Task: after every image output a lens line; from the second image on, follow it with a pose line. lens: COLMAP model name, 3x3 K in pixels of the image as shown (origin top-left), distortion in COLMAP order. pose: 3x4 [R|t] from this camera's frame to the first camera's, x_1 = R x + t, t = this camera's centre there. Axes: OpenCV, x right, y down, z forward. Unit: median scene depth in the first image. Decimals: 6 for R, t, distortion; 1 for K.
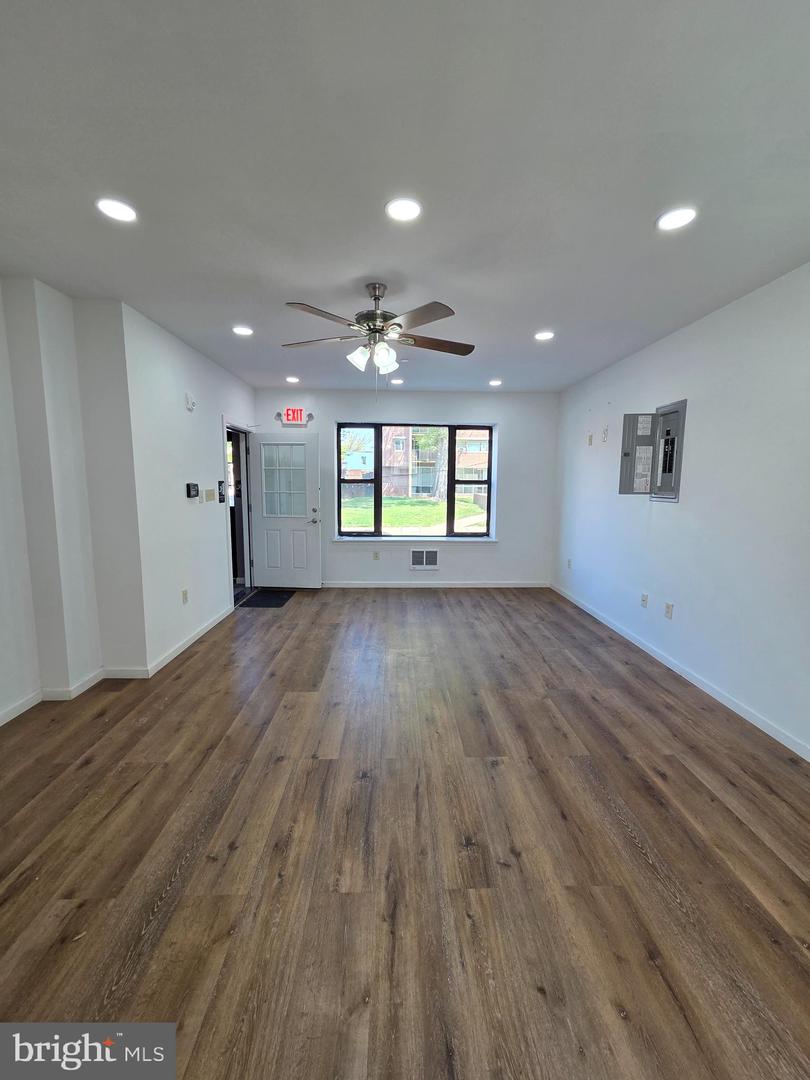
lens RADIAL K [[438.5, 0, 406.4], [0, 438.5, 536.0], [0, 0, 1]] dist [-0.003105, -0.000221]
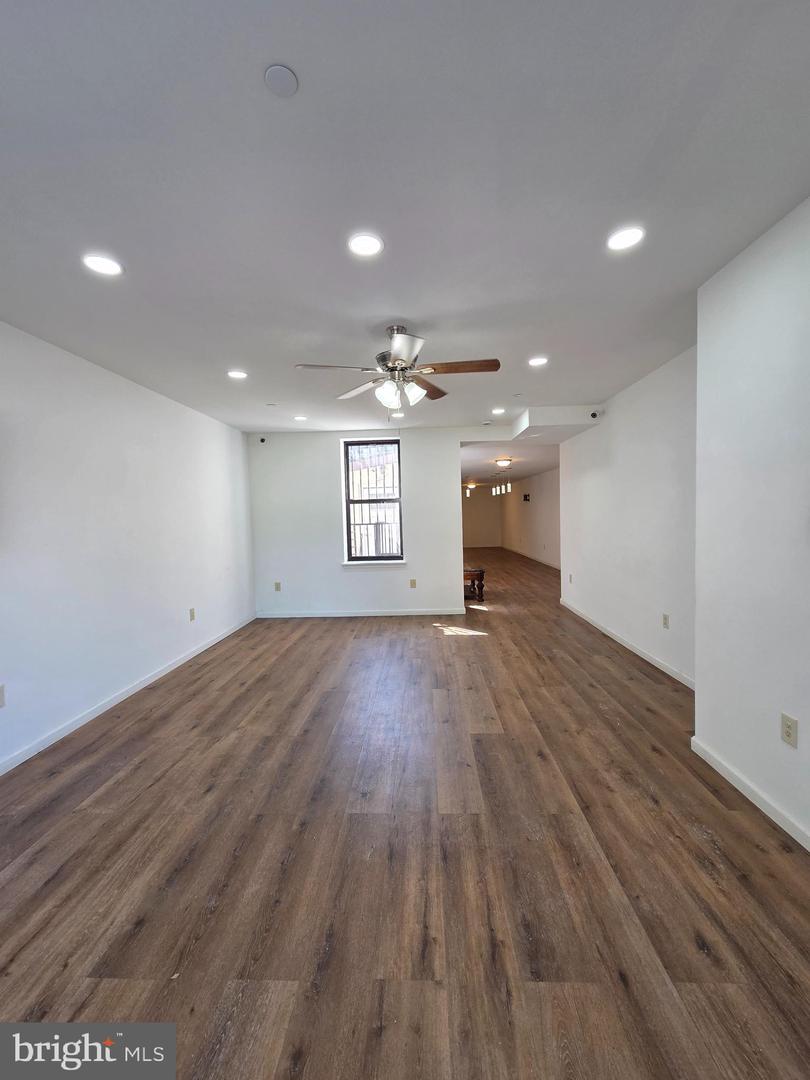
lens RADIAL K [[438.5, 0, 406.4], [0, 438.5, 536.0], [0, 0, 1]] dist [-0.003105, -0.000221]
pose [[-0.997436, 0.016844, 0.069553, -0.150304], [0.028538, 0.984904, 0.170735, -0.241297], [-0.065627, 0.172282, -0.982859, 2.017344]]
